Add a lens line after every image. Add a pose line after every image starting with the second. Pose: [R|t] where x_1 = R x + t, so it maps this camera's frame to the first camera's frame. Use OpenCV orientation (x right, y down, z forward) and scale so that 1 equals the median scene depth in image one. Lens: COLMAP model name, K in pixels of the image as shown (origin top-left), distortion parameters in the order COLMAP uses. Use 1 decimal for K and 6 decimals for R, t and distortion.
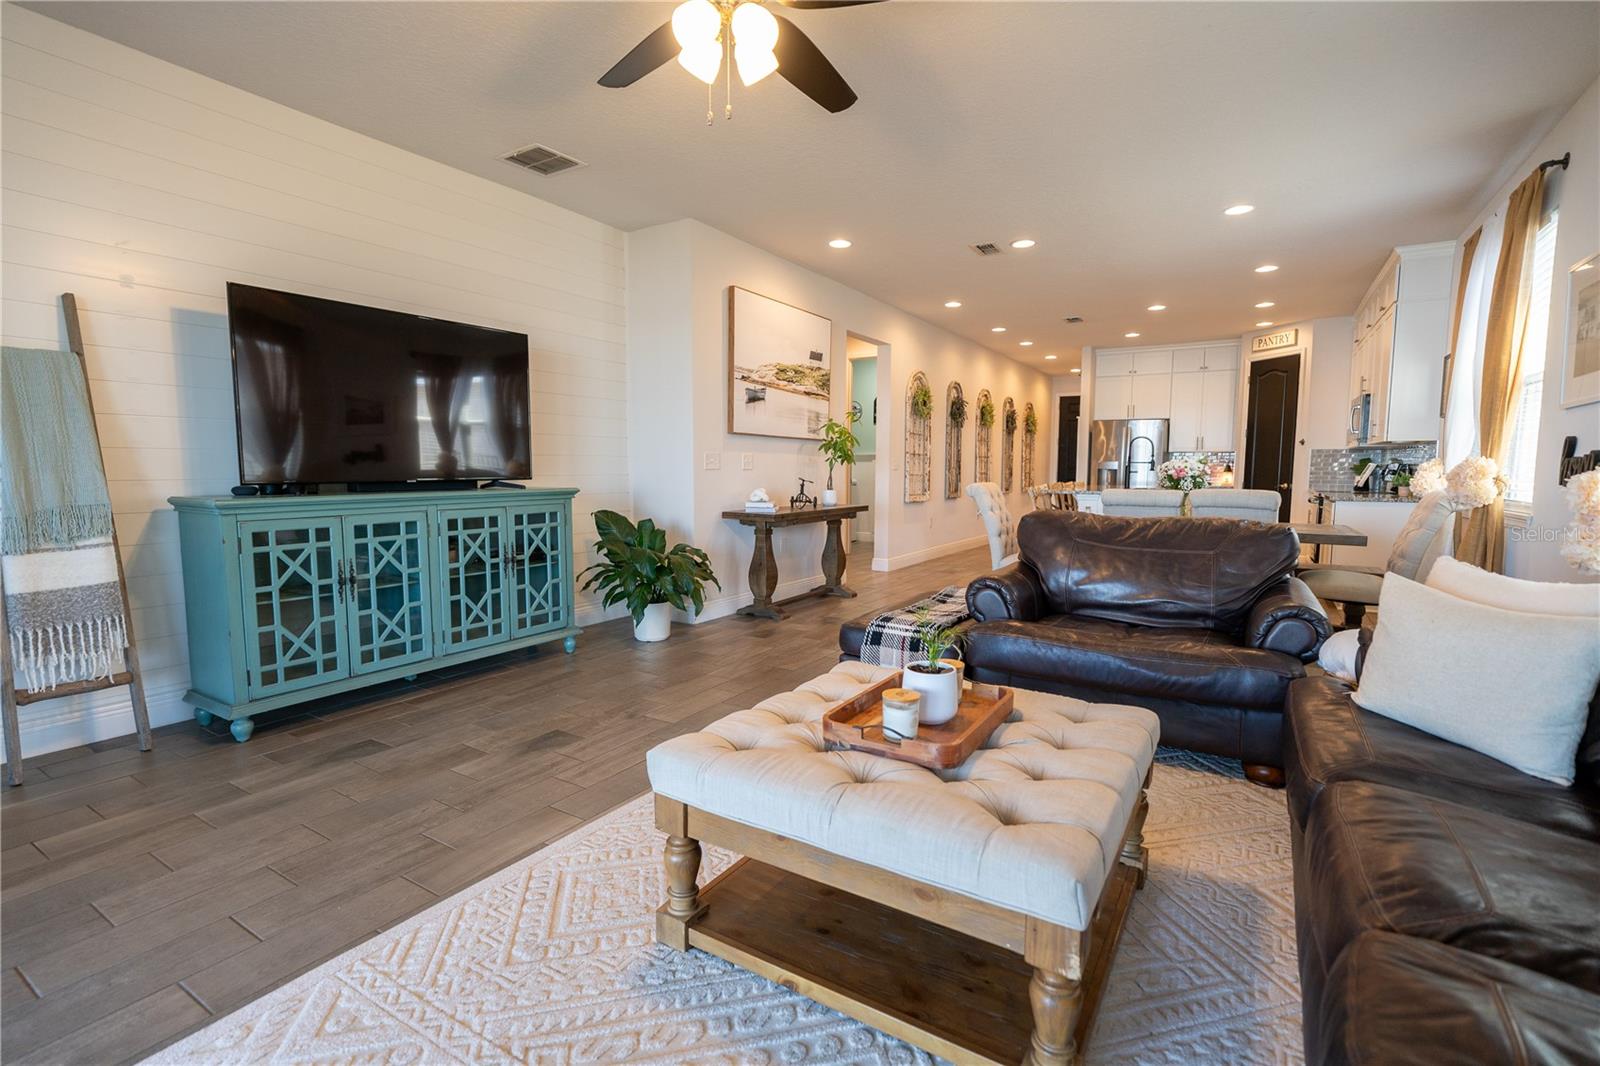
lens RADIAL K [[739.4, 0, 776.2], [0, 739.4, 537.1], [0, 0, 1]] dist [-0.014966, -0.000298]
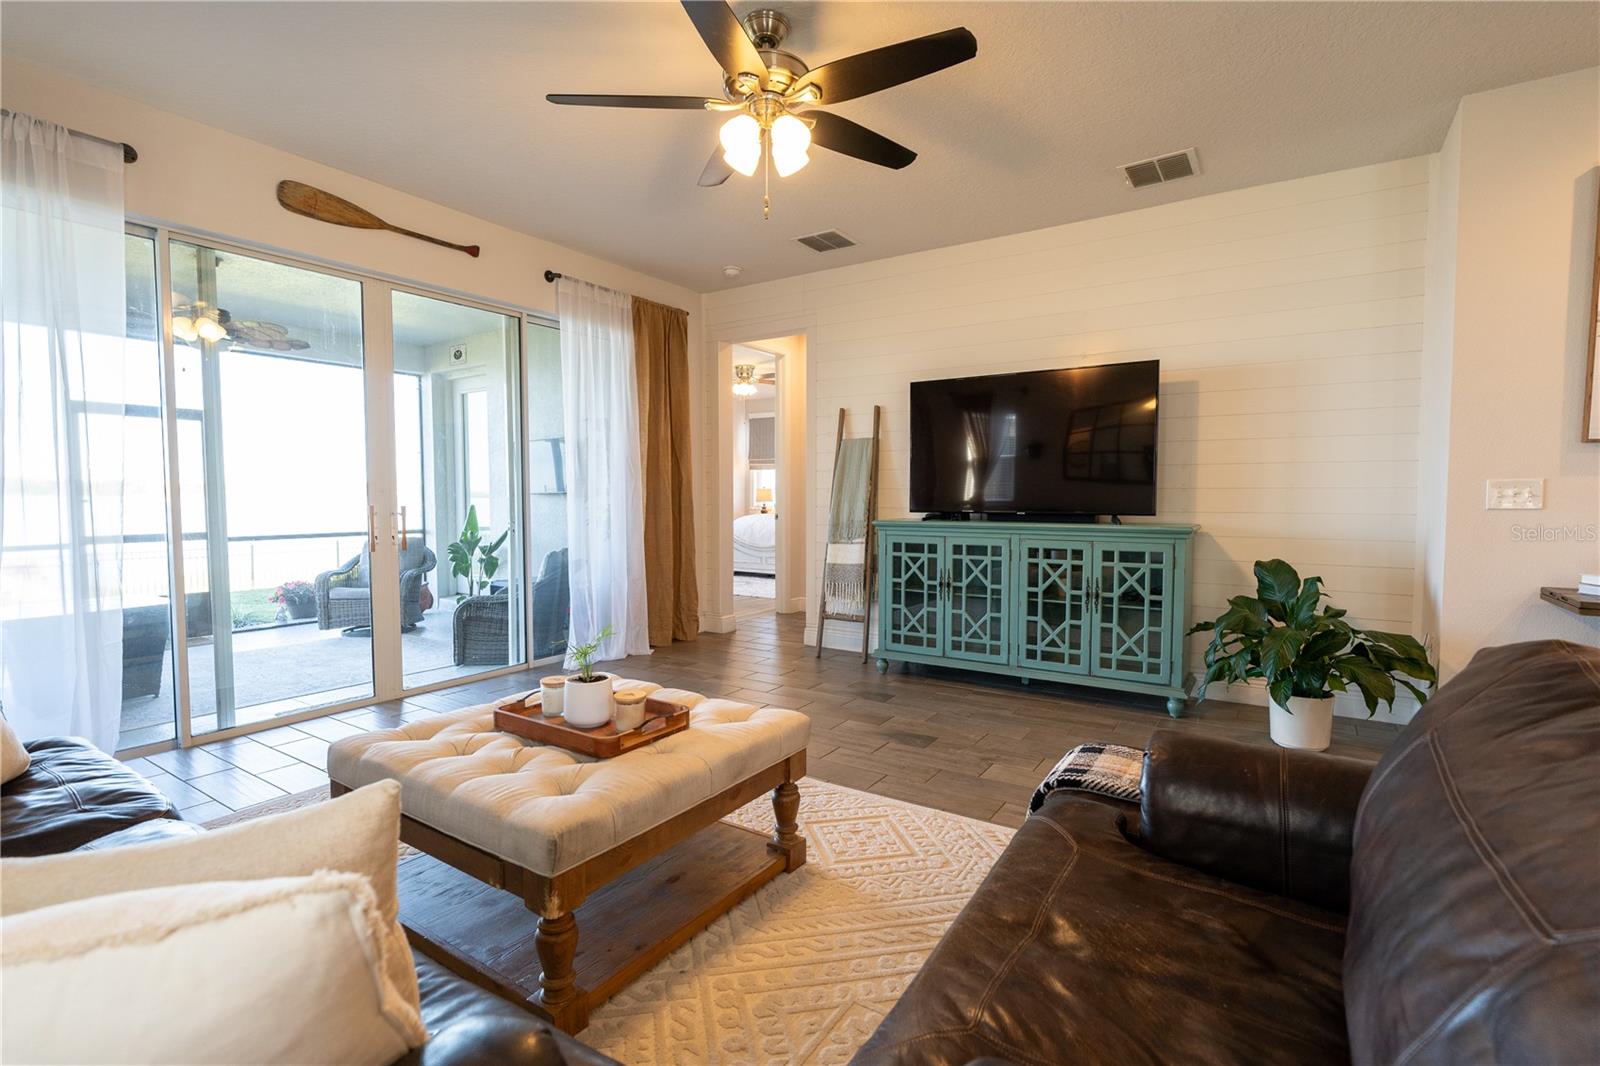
lens RADIAL K [[739.4, 0, 776.2], [0, 739.4, 537.1], [0, 0, 1]] dist [-0.014966, -0.000298]
pose [[-0.007373, 0.068096, -0.997652, 0.675019], [-0.092303, 0.993373, 0.068486, -0.081036], [0.995704, 0.092592, -0.001038, 0.609721]]
